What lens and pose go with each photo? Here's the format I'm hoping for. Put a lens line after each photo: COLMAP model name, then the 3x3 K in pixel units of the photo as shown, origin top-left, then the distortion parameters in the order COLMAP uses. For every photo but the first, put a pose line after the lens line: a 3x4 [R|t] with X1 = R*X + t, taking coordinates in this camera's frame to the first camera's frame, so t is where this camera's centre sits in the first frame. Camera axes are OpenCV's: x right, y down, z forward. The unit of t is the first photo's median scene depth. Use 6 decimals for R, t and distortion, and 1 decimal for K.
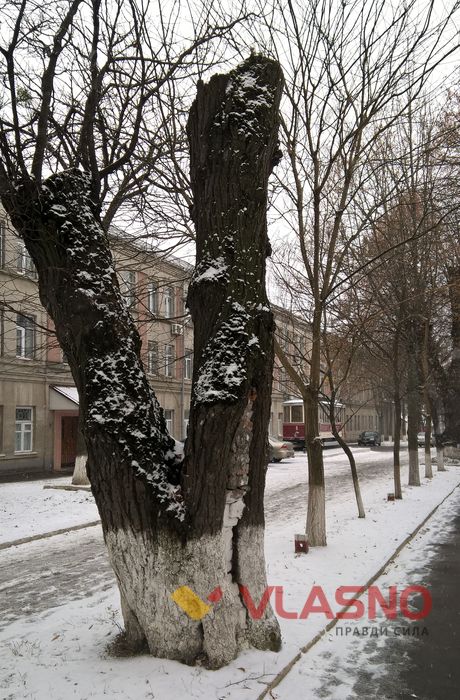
lens RADIAL K [[656.2, 0, 264.7], [0, 656.2, 338.9], [0, 0, 1]] dist [0.086825, -0.218259]
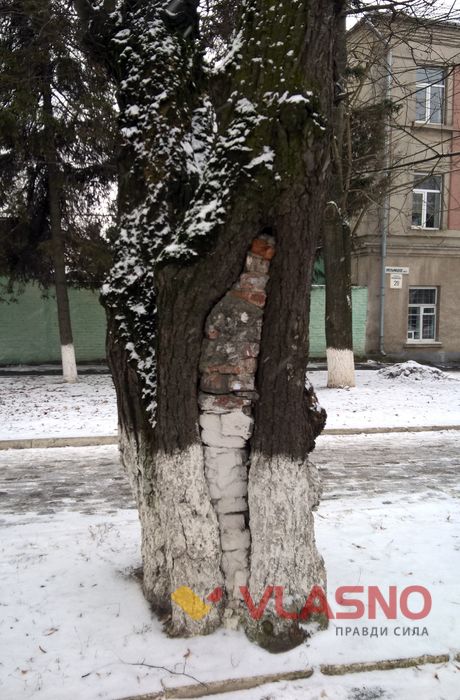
lens RADIAL K [[656.2, 0, 264.7], [0, 656.2, 338.9], [0, 0, 1]] dist [0.086825, -0.218259]
pose [[0.591203, 0.047364, -0.805131, 0.500471], [0.088273, 0.988477, 0.122969, 0.096193], [0.801677, -0.143771, 0.580210, 0.657321]]
